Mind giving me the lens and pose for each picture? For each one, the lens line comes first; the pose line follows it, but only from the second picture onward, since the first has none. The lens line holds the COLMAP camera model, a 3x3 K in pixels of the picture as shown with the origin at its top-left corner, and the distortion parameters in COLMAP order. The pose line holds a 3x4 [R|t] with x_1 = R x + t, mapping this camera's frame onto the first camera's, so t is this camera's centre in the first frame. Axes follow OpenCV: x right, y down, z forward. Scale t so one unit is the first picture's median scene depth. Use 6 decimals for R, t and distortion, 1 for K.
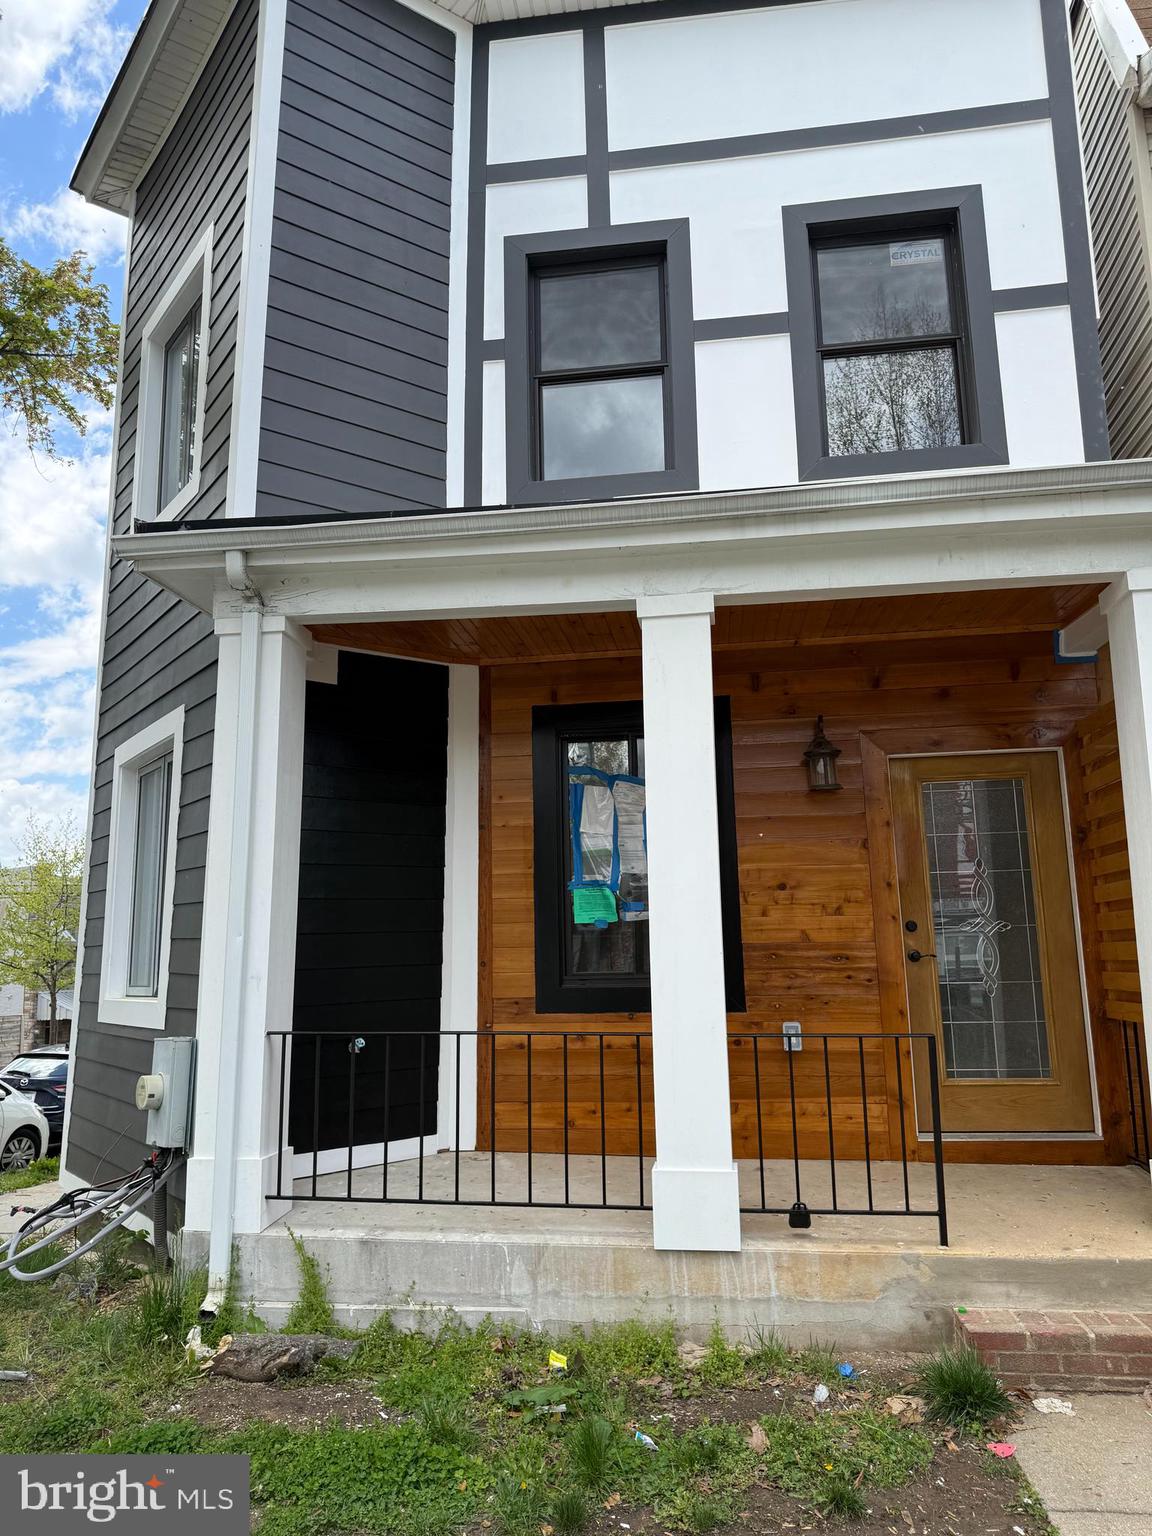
lens RADIAL K [[1099.4, 0, 574.9], [0, 1099.4, 774.4], [0, 0, 1]] dist [0.028849, -0.030051]
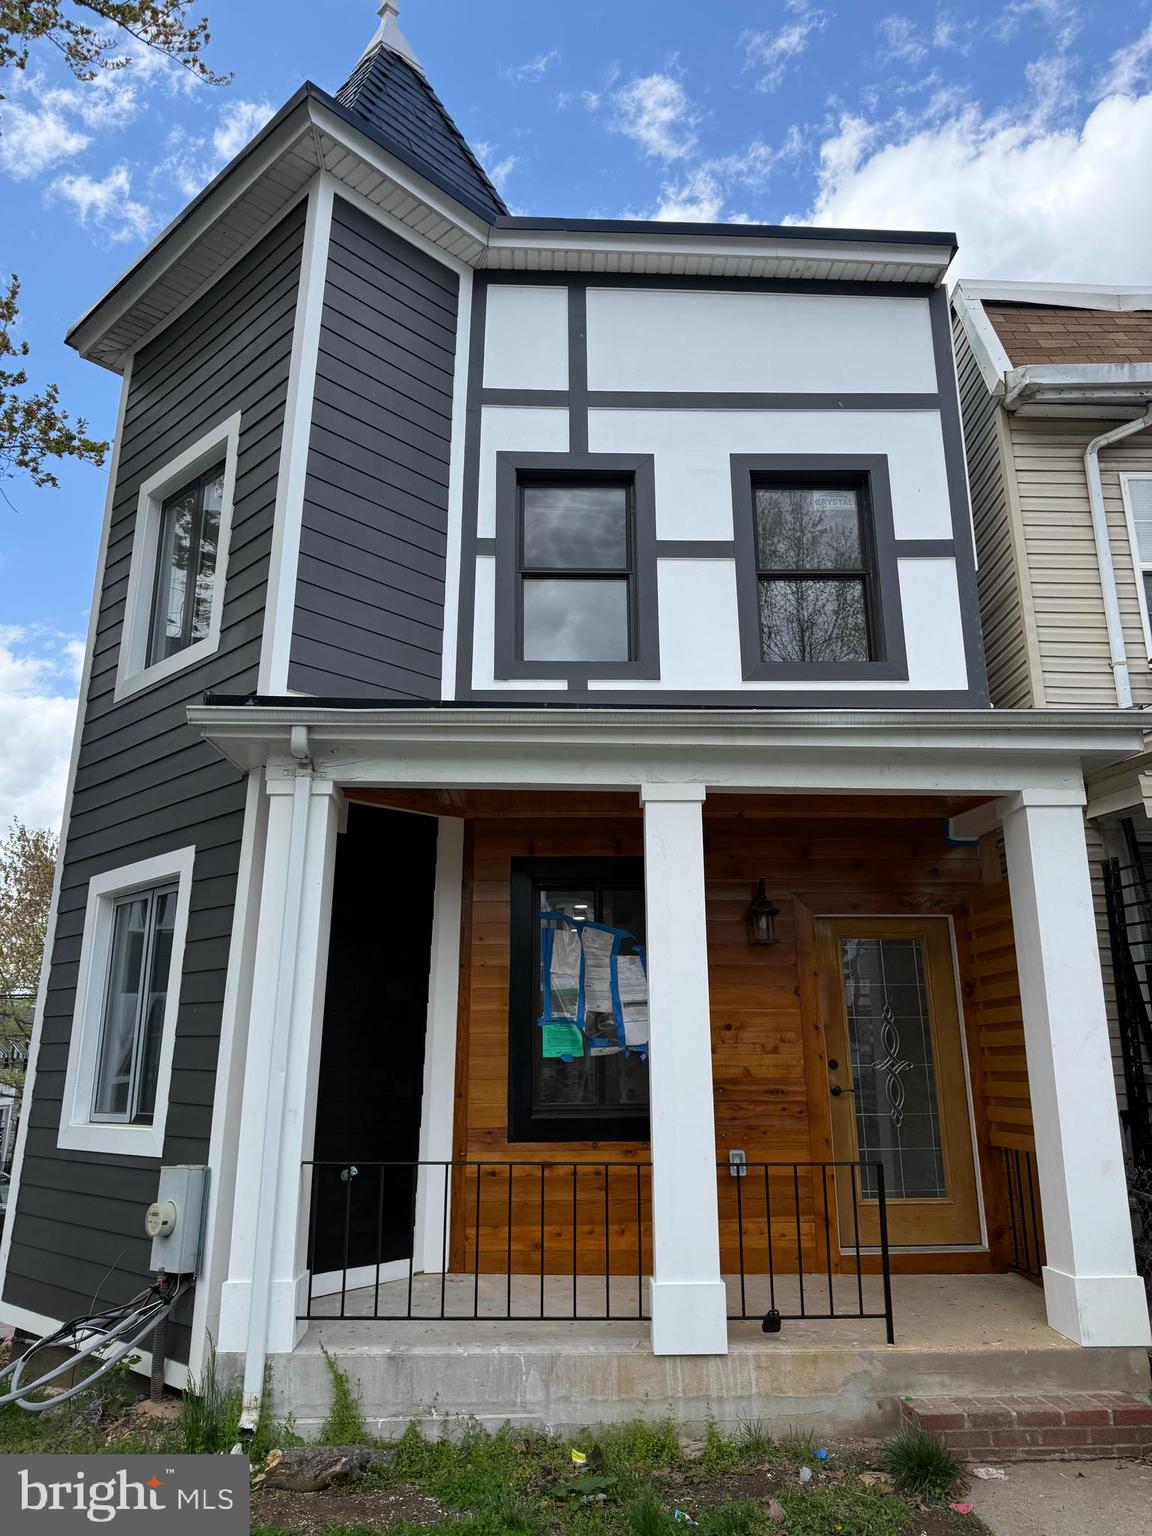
lens RADIAL K [[1099.4, 0, 588.3], [0, 1099.4, 765.2], [0, 0, 1]] dist [0.028849, -0.030051]
pose [[0.984232, 0.057452, 0.167292, -0.173699], [-0.039397, 0.993226, -0.109316, -0.041590], [-0.172440, 0.101001, 0.979828, -0.142600]]
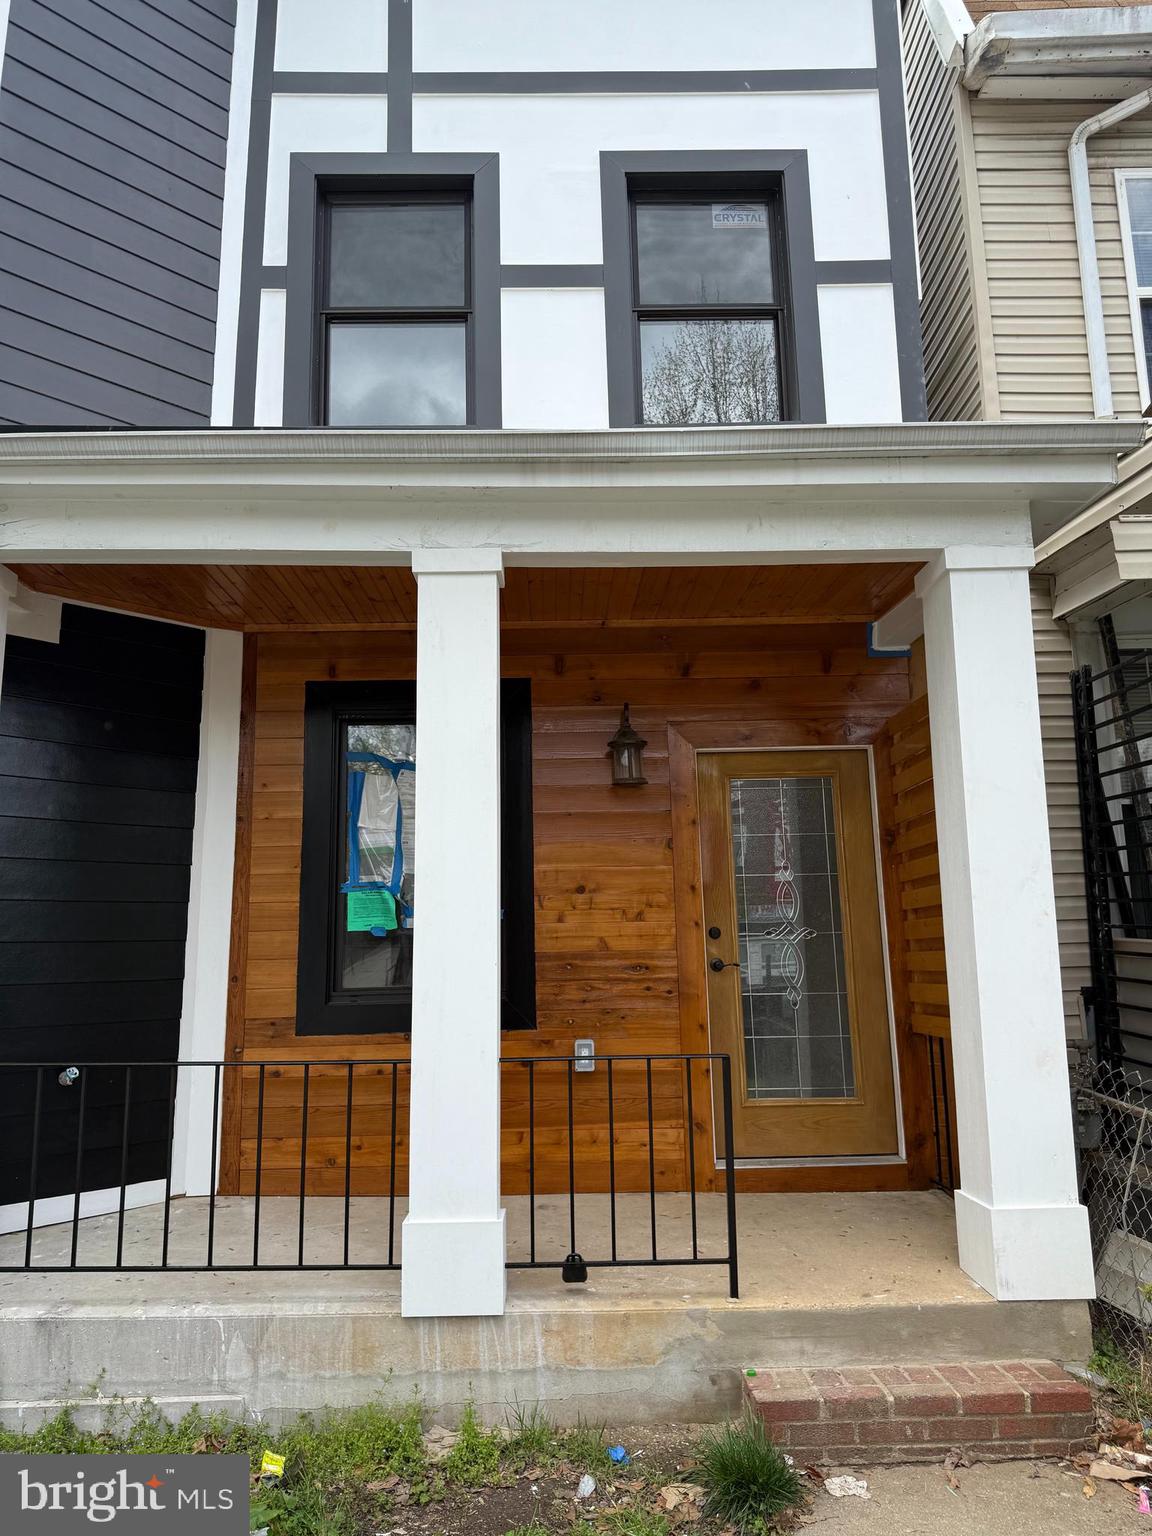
lens RADIAL K [[1099.4, 0, 577.2], [0, 1099.4, 772.9], [0, 0, 1]] dist [0.028849, -0.030051]
pose [[0.988296, 0.026245, 0.150273, 0.051285], [-0.024960, 0.999634, -0.010429, 0.016369], [-0.150492, 0.006556, 0.988590, 0.111682]]
